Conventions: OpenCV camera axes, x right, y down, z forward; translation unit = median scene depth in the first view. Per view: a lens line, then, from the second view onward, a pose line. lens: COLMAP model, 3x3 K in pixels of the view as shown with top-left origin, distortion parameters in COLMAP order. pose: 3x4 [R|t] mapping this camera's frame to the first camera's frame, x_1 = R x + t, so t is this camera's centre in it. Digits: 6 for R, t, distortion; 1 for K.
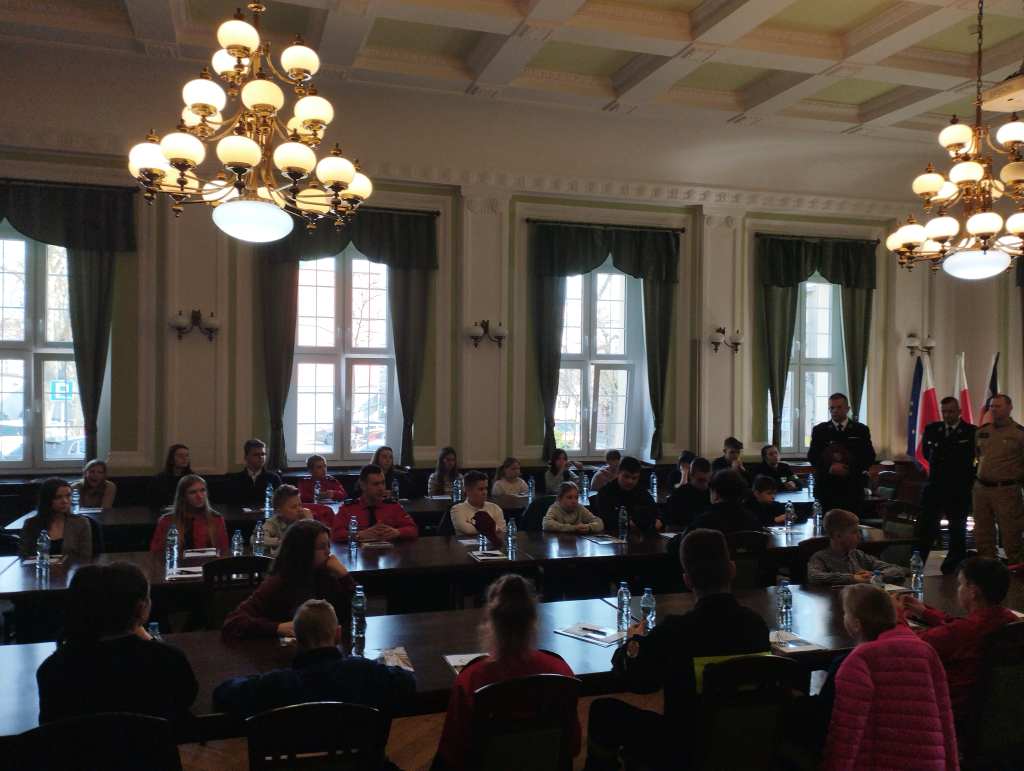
lens RADIAL K [[833.0, 0, 512.0], [0, 833.0, 385.5], [0, 0, 1]] dist [0.108515, -0.137542]
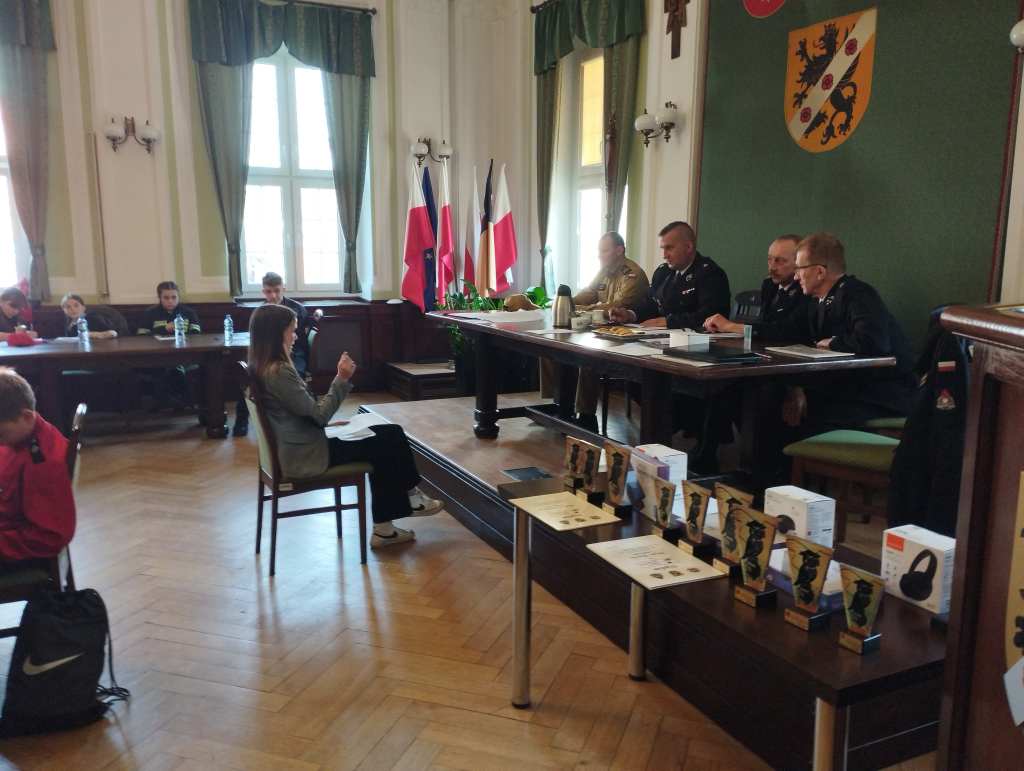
lens RADIAL K [[833.0, 0, 512.0], [0, 833.0, 385.5], [0, 0, 1]] dist [0.108515, -0.137542]
pose [[0.990491, -0.026815, 0.134938, 0.445648], [0.003900, 0.985900, 0.167292, 0.036636], [-0.137521, -0.165175, 0.976630, 0.176179]]
